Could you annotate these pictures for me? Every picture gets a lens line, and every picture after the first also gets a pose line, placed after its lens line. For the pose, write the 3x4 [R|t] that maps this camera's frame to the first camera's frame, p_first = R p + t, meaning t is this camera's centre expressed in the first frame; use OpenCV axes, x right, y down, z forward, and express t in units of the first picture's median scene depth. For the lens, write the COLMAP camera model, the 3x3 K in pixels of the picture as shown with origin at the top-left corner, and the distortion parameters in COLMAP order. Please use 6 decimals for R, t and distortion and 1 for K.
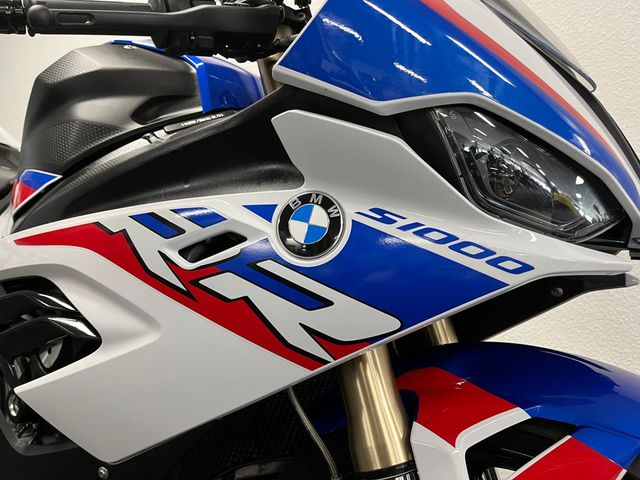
lens RADIAL K [[491.5, 0, 320.0], [0, 491.5, 240.0], [0, 0, 1]] dist [-0.001631, -0.003979]
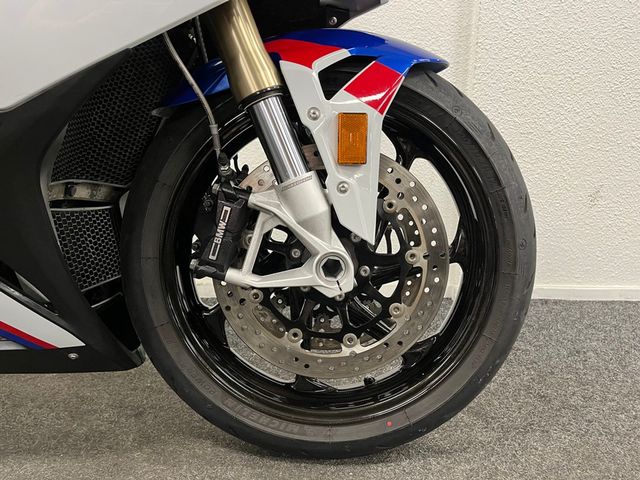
lens RADIAL K [[491.5, 0, 320.0], [0, 491.5, 240.0], [0, 0, 1]] dist [-0.001631, -0.003979]
pose [[0.828199, -0.155392, 0.538460, -0.538027], [-0.000204, 0.960708, 0.277560, 0.482020], [-0.560433, -0.229985, 0.795626, -0.280771]]
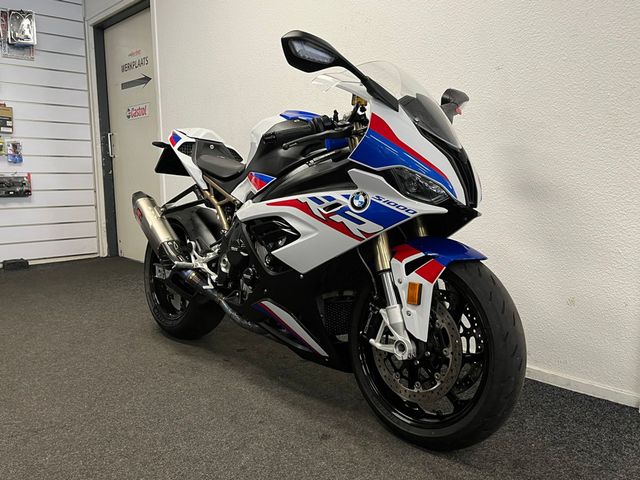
lens RADIAL K [[530.3, 0, 320.0], [0, 530.3, 240.0], [0, 0, 1]] dist [0.000623, -0.000963]
pose [[0.971539, -0.006914, -0.236779, 0.582573], [0.041262, 0.989232, 0.140416, -0.287660], [0.233258, -0.146190, 0.961363, -2.663559]]
